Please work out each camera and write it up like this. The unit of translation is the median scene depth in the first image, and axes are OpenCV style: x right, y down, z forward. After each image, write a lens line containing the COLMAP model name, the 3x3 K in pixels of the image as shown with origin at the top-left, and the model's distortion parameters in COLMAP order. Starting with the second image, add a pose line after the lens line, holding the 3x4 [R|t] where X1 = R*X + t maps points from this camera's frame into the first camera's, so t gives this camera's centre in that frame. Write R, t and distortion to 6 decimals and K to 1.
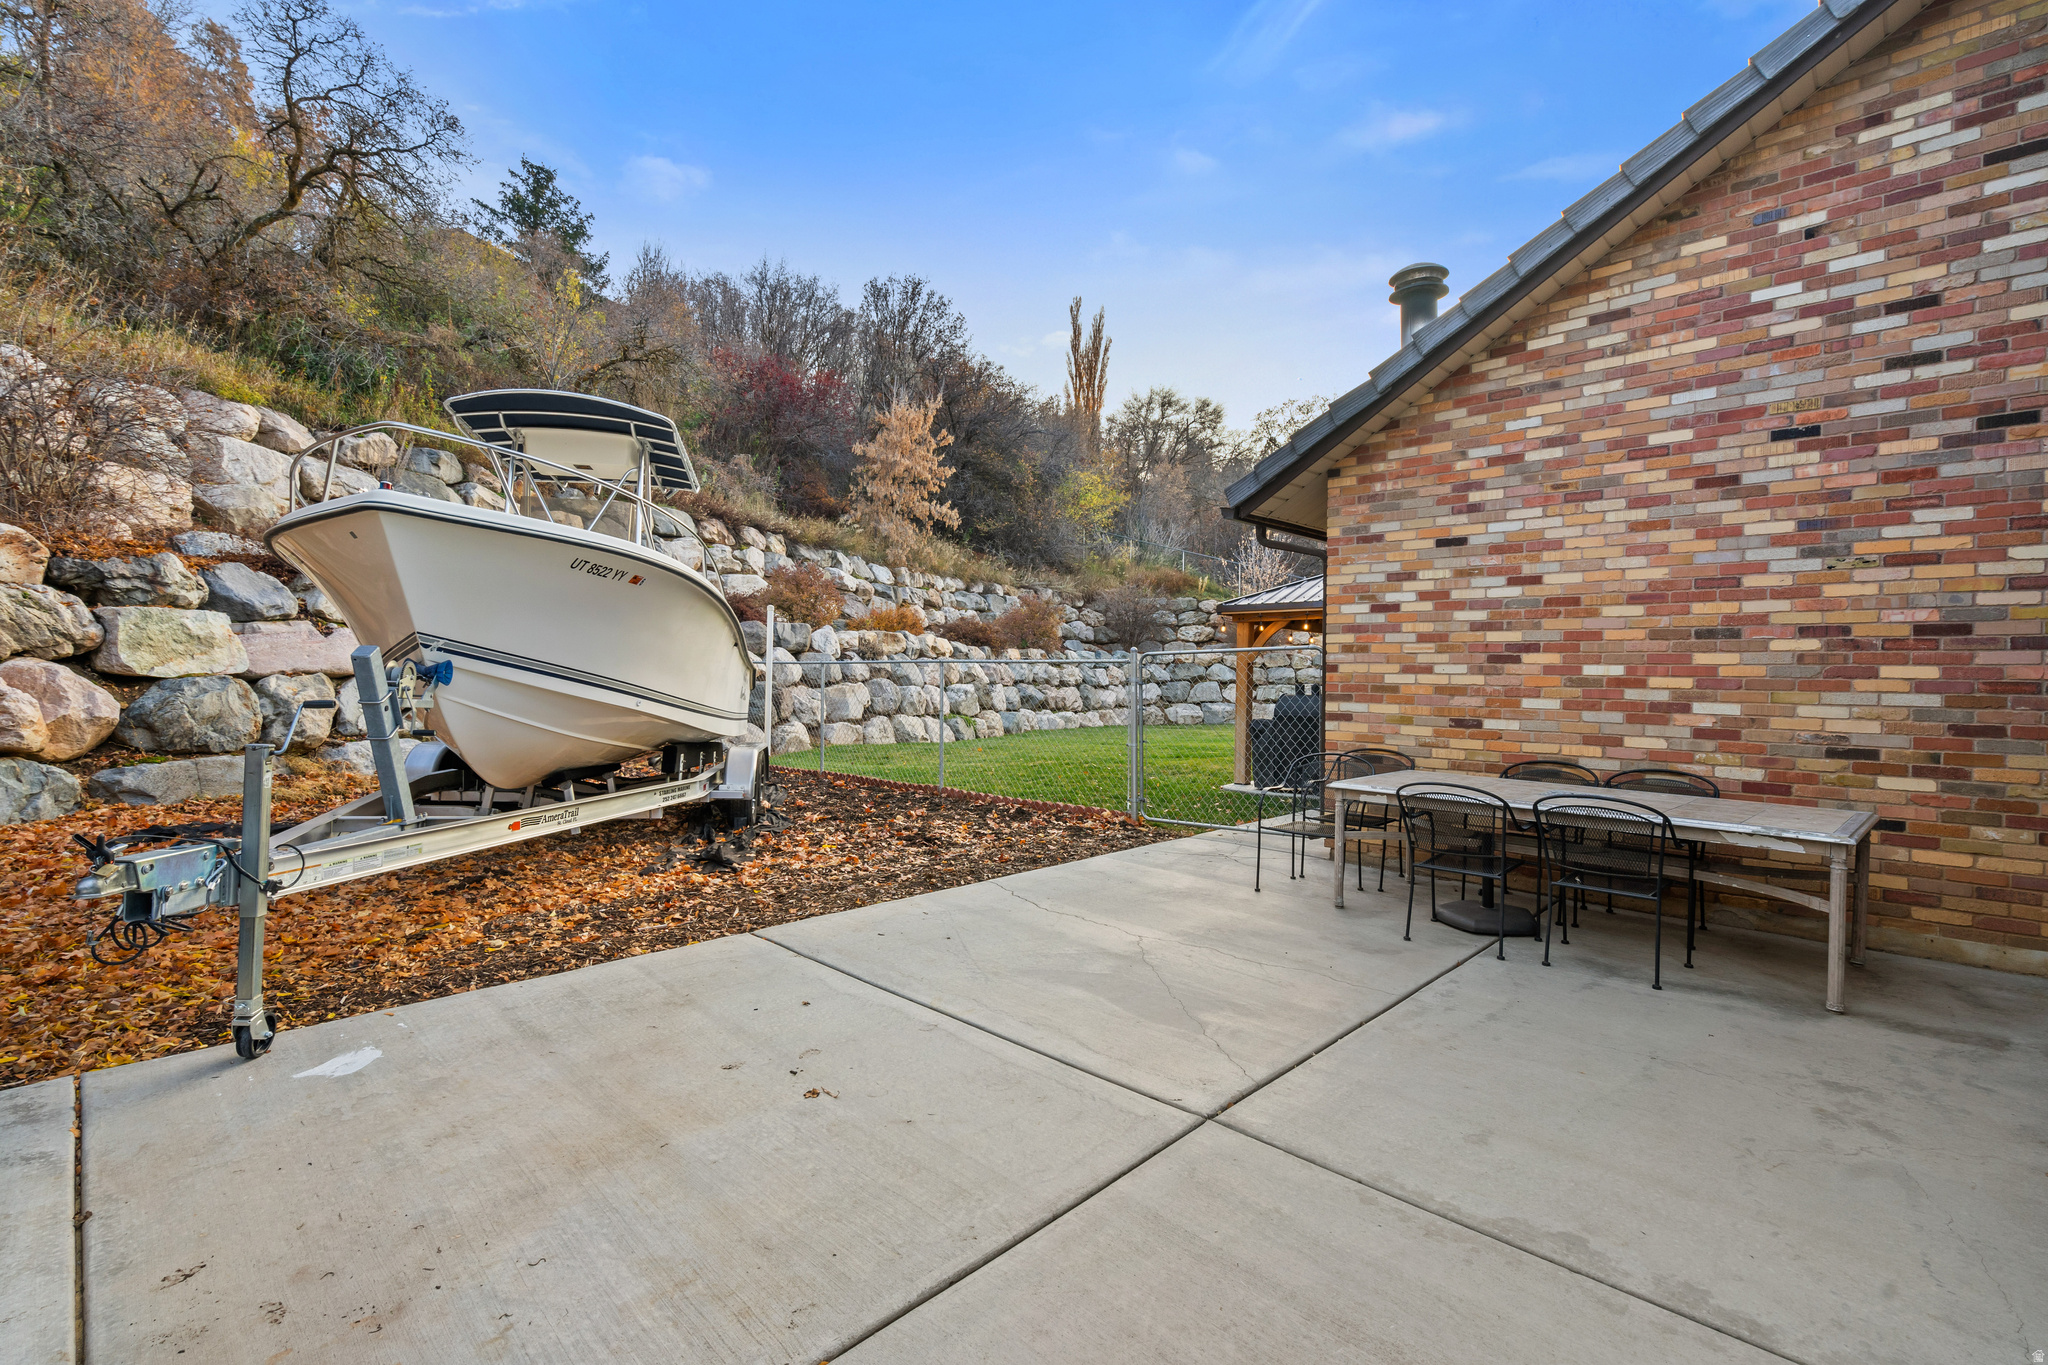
lens RADIAL K [[935.6, 0, 1024.2], [0, 935.6, 684.9], [0, 0, 1]] dist [0.000984, 0.000647]
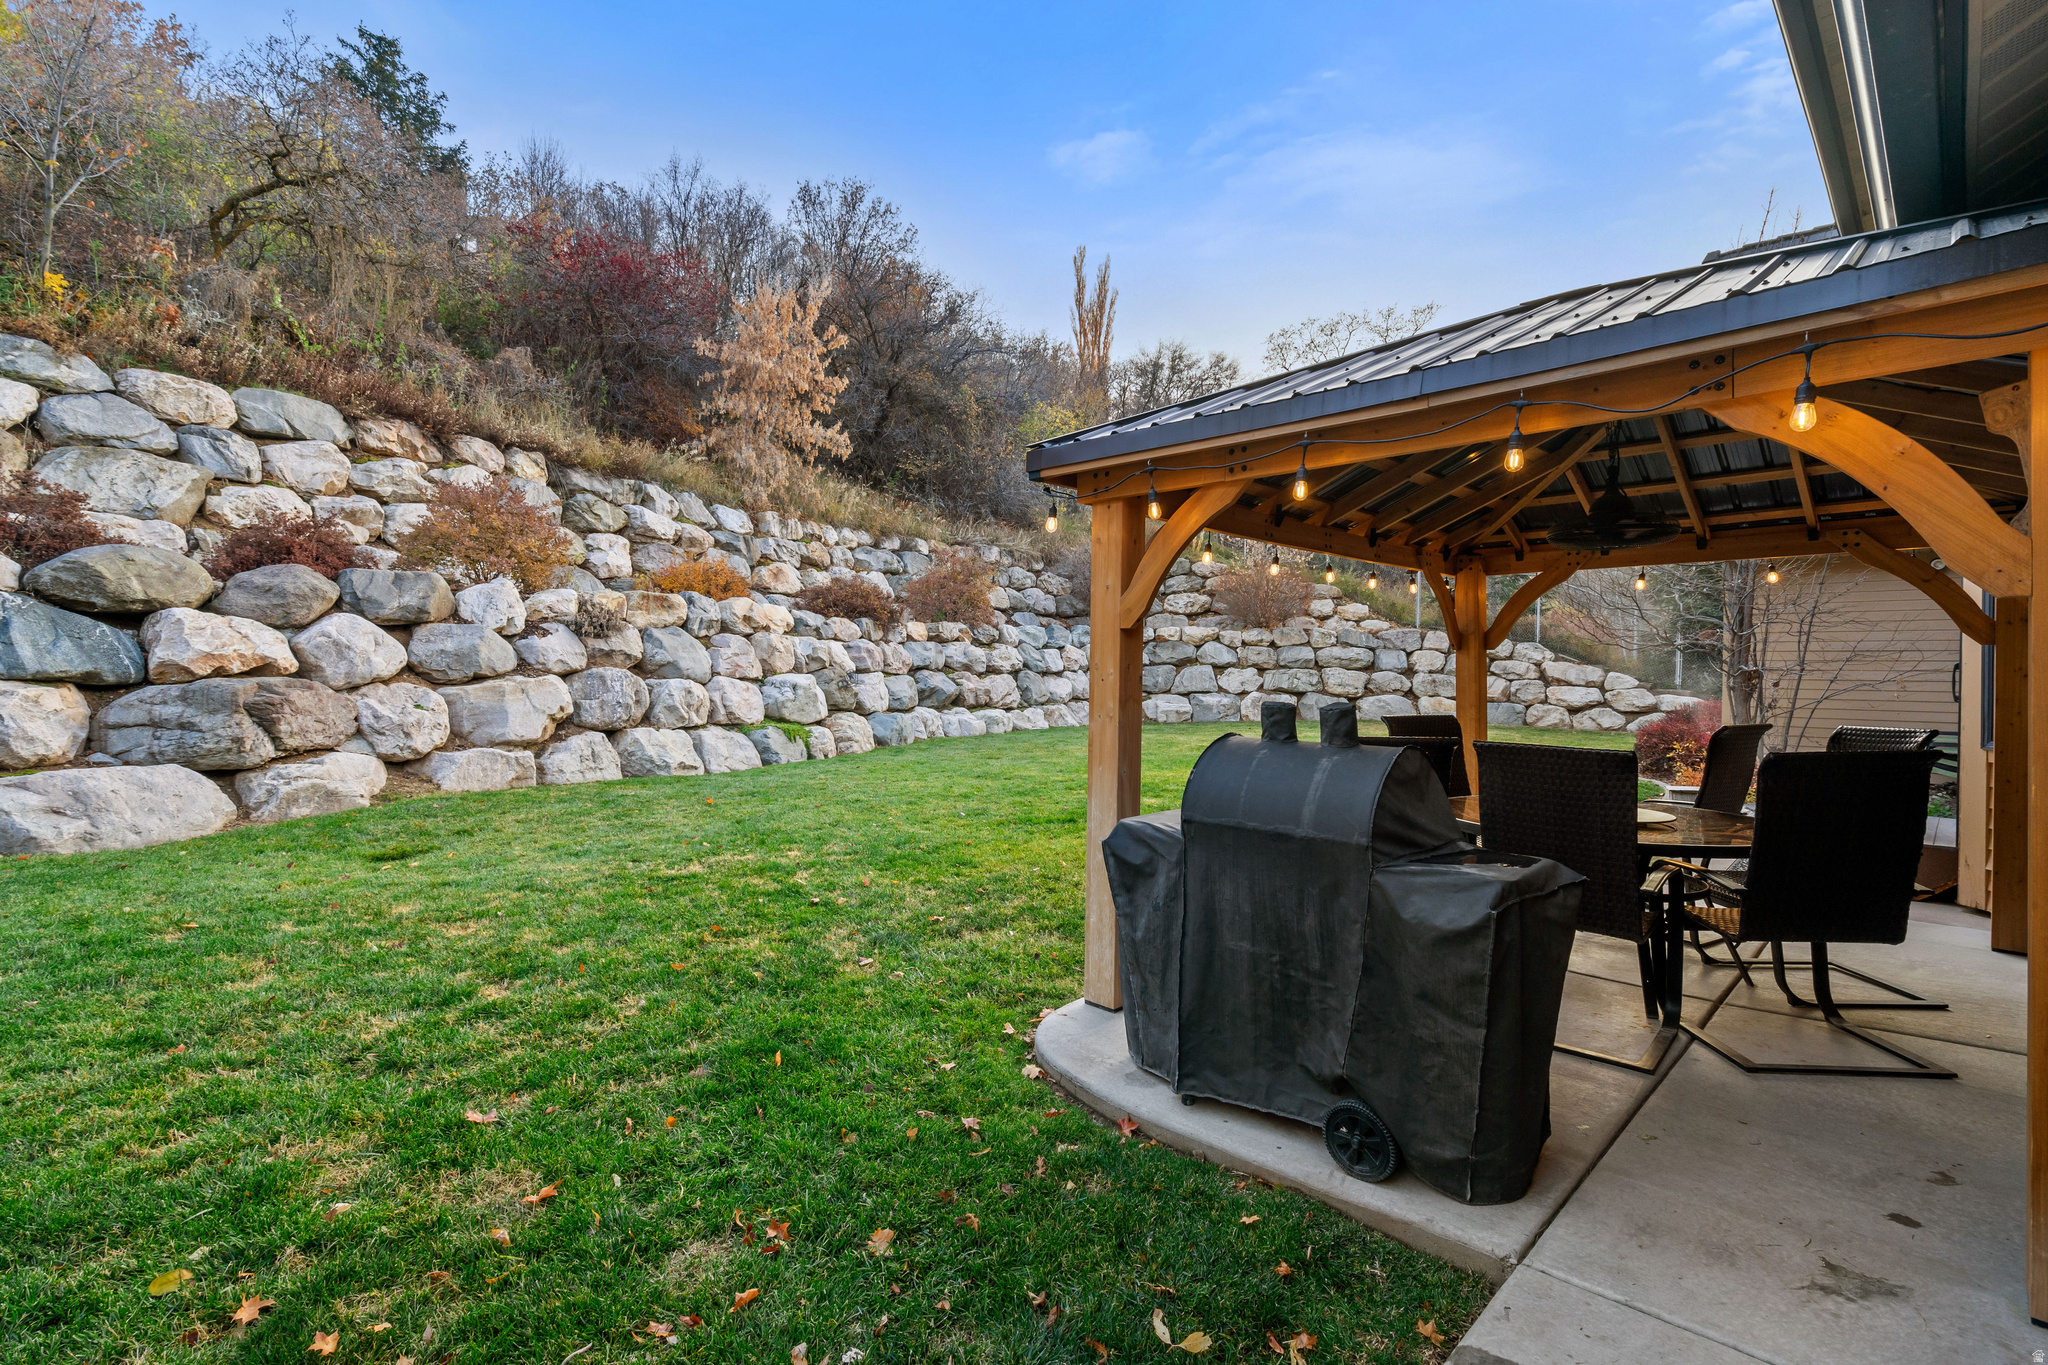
lens RADIAL K [[935.6, 0, 1025.8], [0, 935.6, 671.8], [0, 0, 1]] dist [0.000984, 0.000647]
pose [[0.999687, -0.004898, -0.024537, 0.084650], [0.005056, 0.999967, 0.006387, -0.004514], [0.024505, -0.006509, 0.999679, 0.269688]]
